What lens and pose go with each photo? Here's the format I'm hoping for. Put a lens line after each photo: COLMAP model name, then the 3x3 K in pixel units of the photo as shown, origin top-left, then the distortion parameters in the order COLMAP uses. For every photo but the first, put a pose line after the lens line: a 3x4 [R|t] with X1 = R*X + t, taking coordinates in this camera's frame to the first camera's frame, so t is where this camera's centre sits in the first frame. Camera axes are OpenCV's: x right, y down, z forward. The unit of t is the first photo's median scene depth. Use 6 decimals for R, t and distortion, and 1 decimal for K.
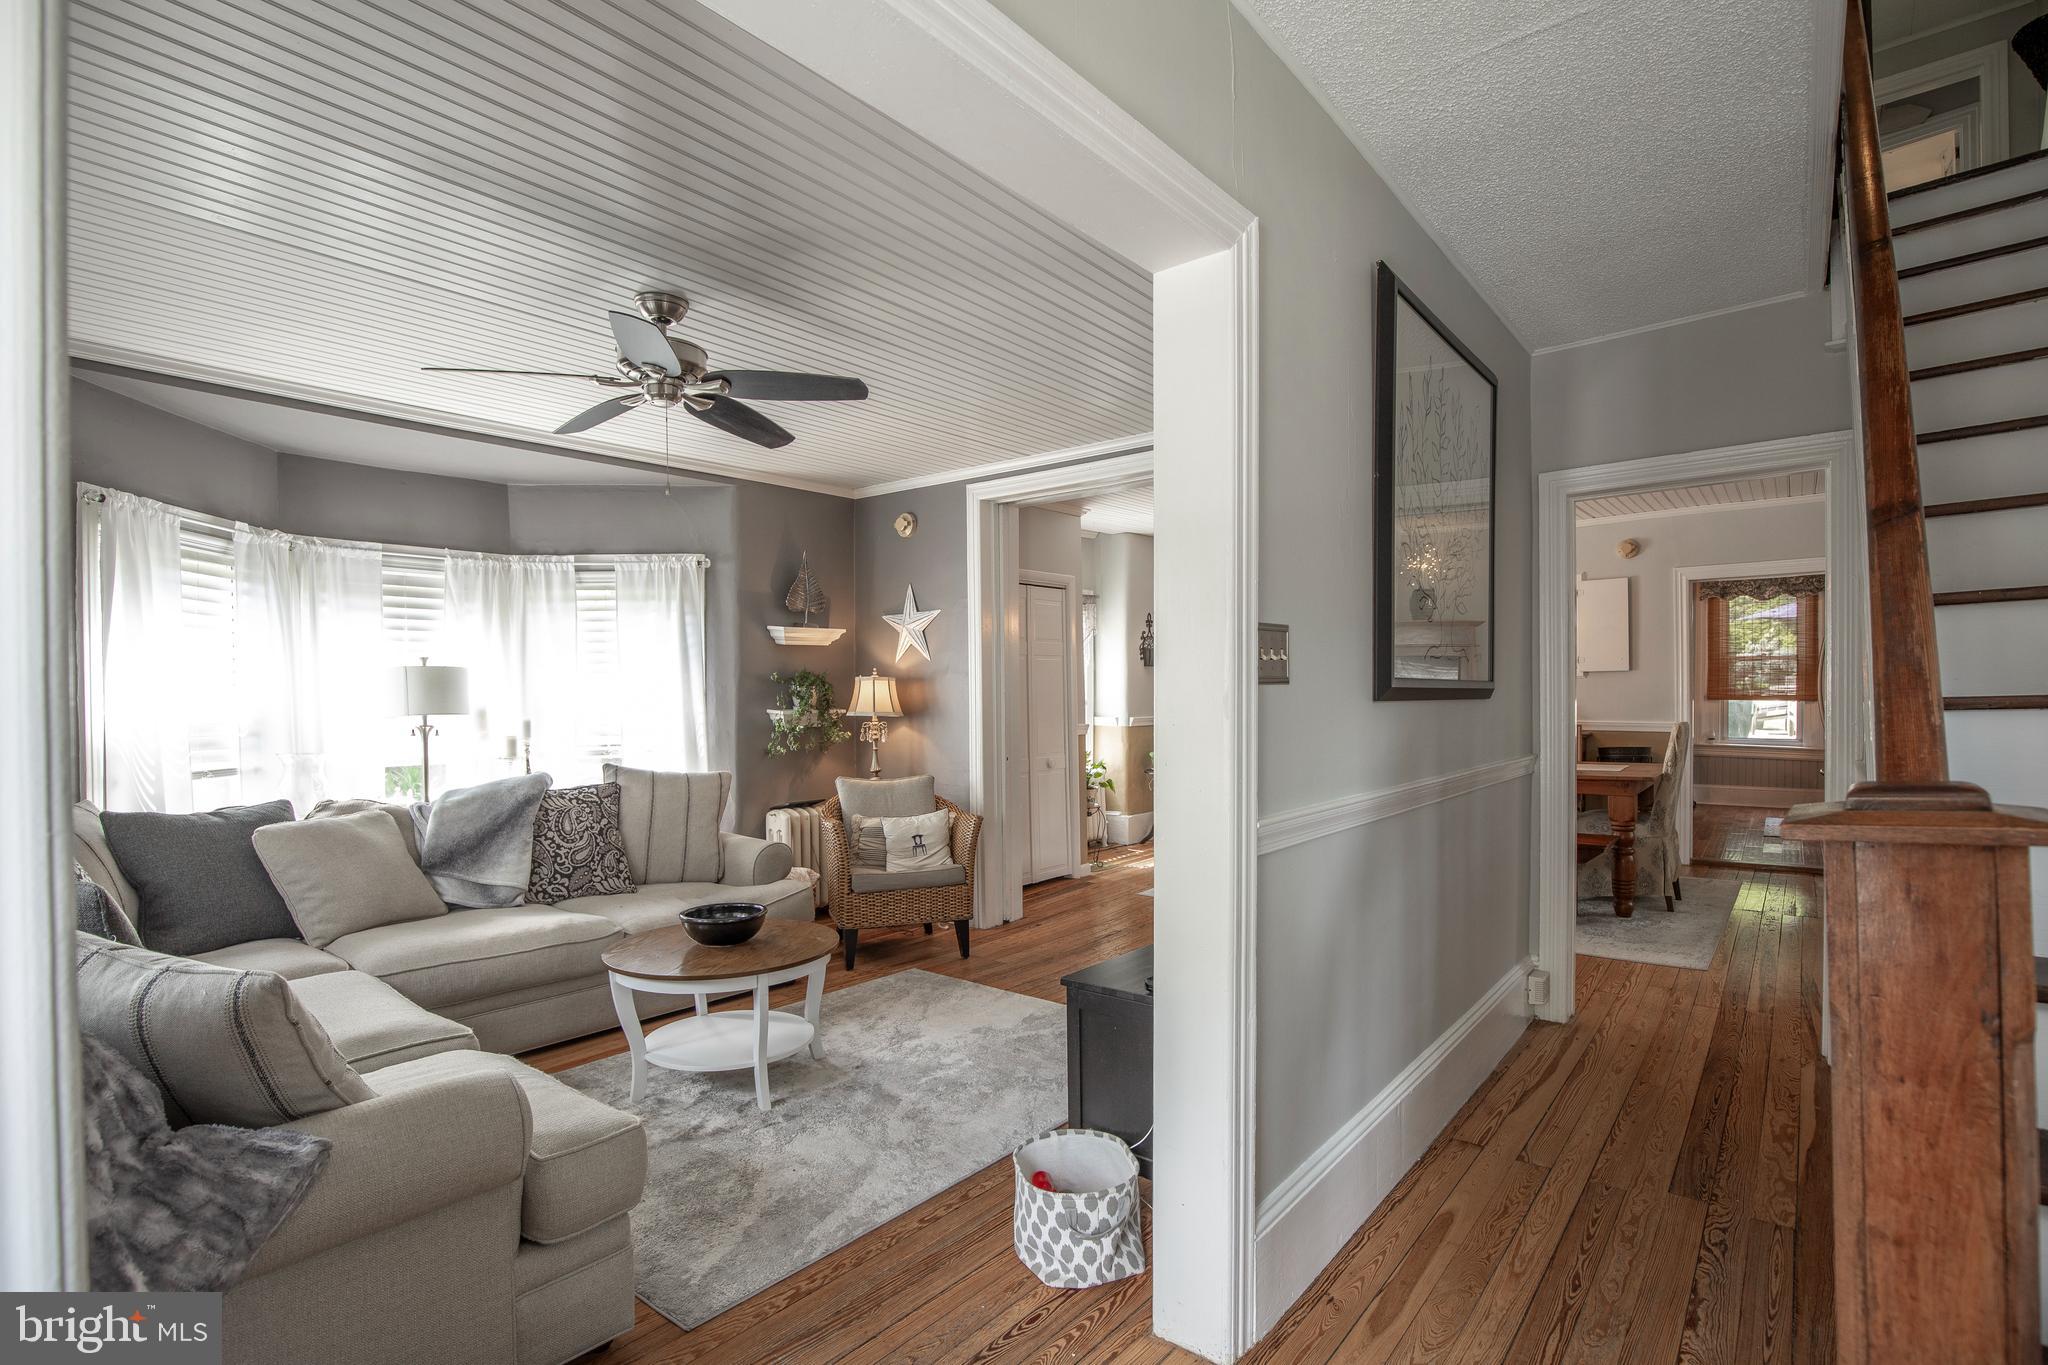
lens RADIAL K [[991.7, 0, 1028.0], [0, 991.7, 711.5], [0, 0, 1]] dist [-0.029927, 0.001284]
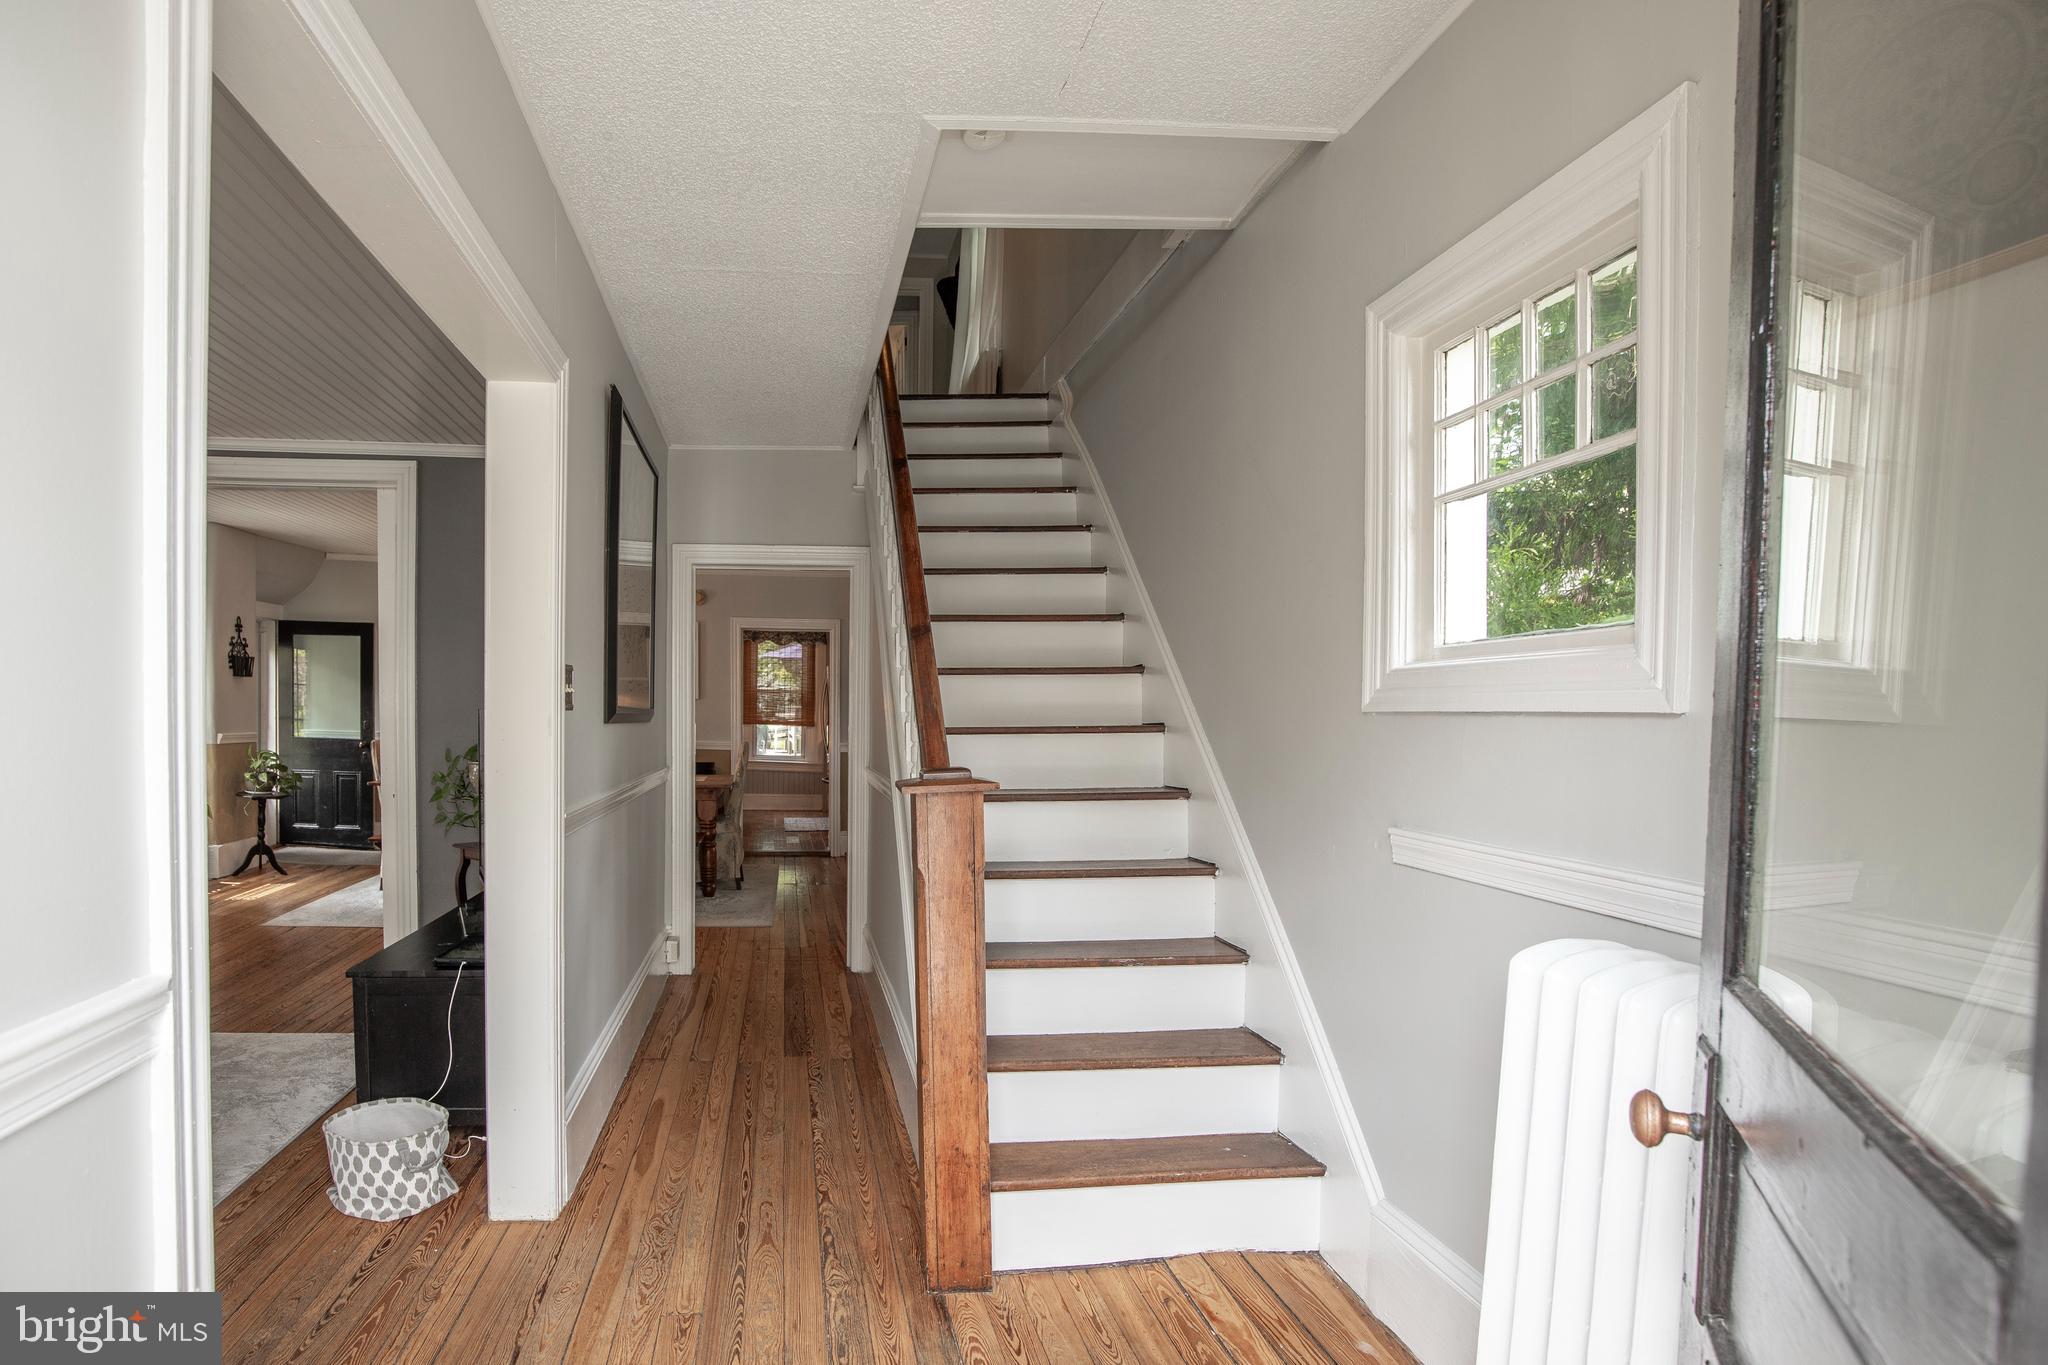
lens RADIAL K [[939.5, 0, 1029.4], [0, 939.5, 672.4], [0, 0, 1]] dist [-0.029164, 0.000174]
pose [[0.616244, 0.060163, 0.785254, -0.356533], [-0.009988, 0.997595, -0.068594, 0.001882], [-0.787492, 0.034428, 0.615362, -0.260863]]
